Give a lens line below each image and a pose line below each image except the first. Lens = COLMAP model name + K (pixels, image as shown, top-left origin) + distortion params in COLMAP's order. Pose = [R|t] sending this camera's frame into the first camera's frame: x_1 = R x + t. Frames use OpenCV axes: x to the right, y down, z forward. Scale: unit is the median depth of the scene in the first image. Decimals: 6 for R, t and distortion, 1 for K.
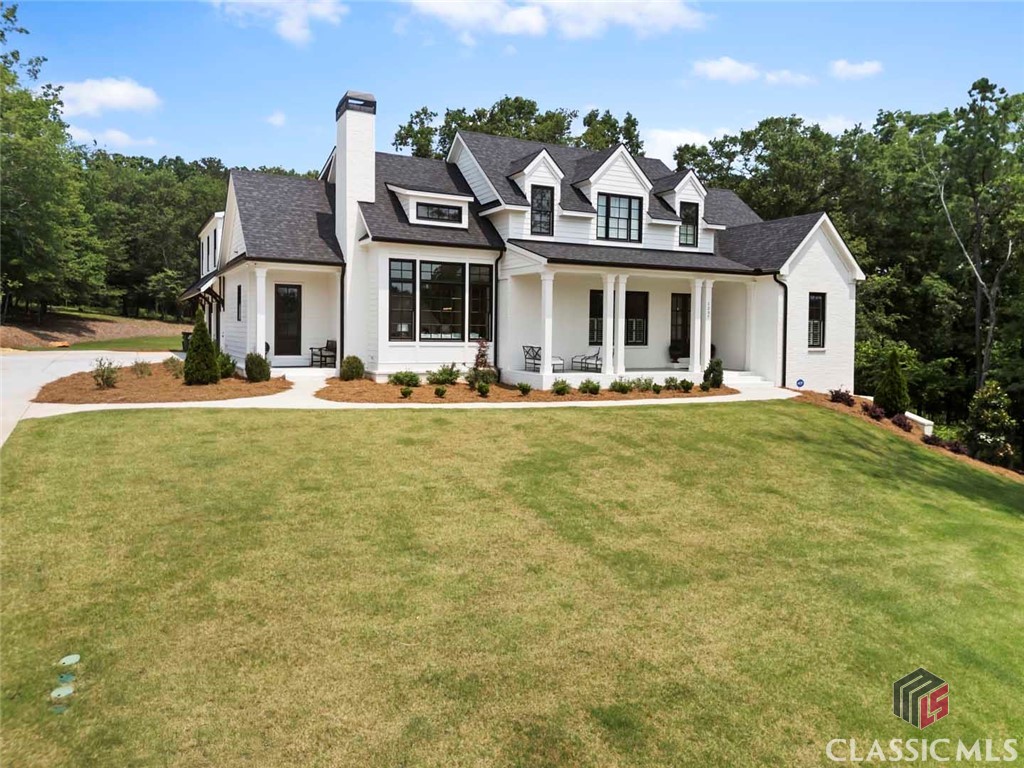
lens RADIAL K [[710.1, 0, 512.0], [0, 710.1, 384.0], [0, 0, 1]] dist [0.031746, -0.002390]
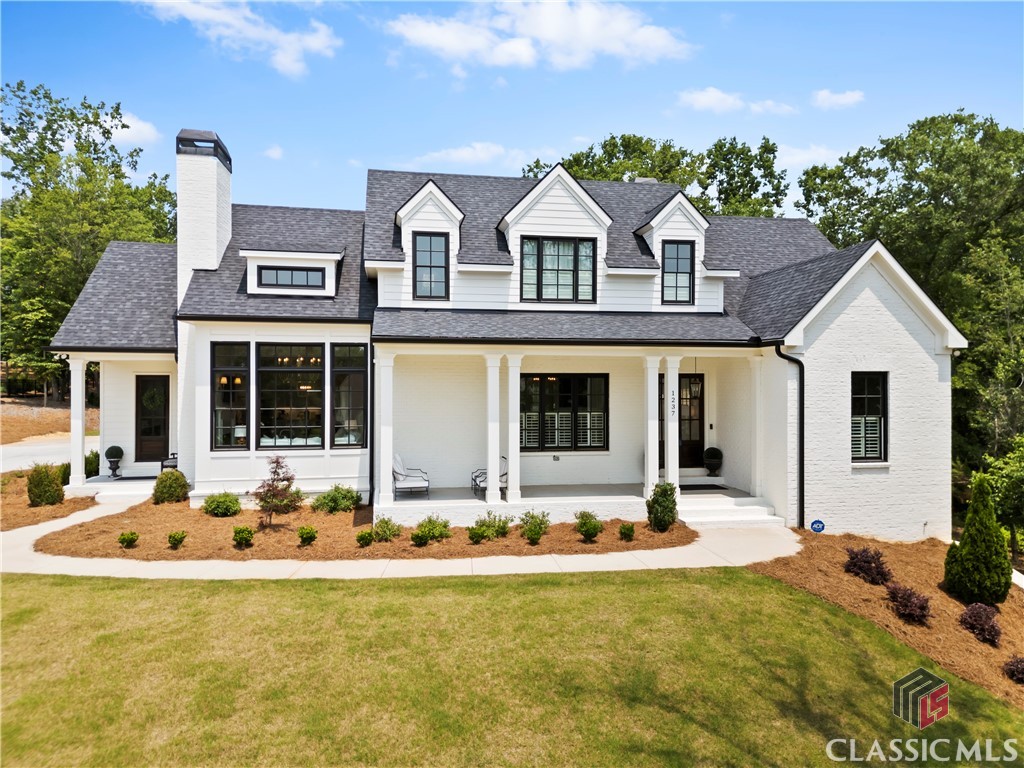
lens RADIAL K [[704.2, 0, 544.6], [0, 704.2, 403.3], [0, 0, 1]] dist [0.033445, -0.002376]
pose [[0.956089, -0.004999, -0.293035, 0.355068], [-0.009611, 0.998782, -0.048397, -0.072080], [0.292920, 0.049088, 0.954876, 0.358174]]
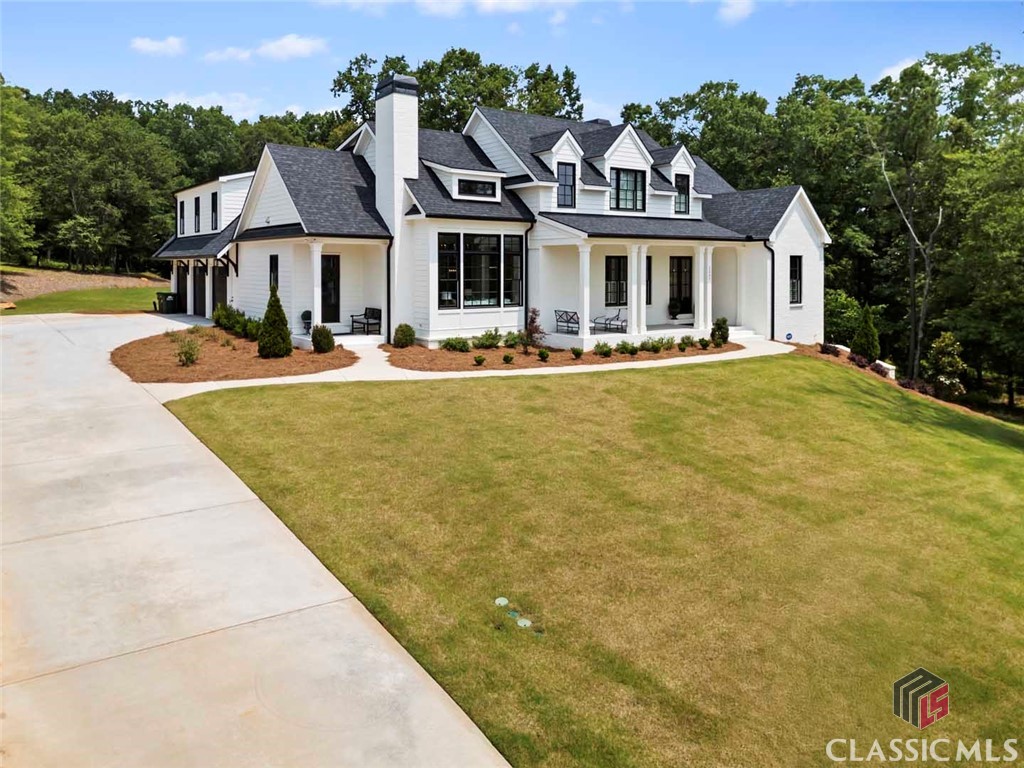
lens RADIAL K [[735.0, 0, 500.5], [0, 735.0, 323.7], [0, 0, 1]] dist [0.039981, 0.000788]
pose [[0.988287, -0.024936, 0.150552, -0.230492], [0.023858, 0.999675, 0.008963, -0.042932], [-0.150727, -0.005266, 0.988561, -0.104620]]
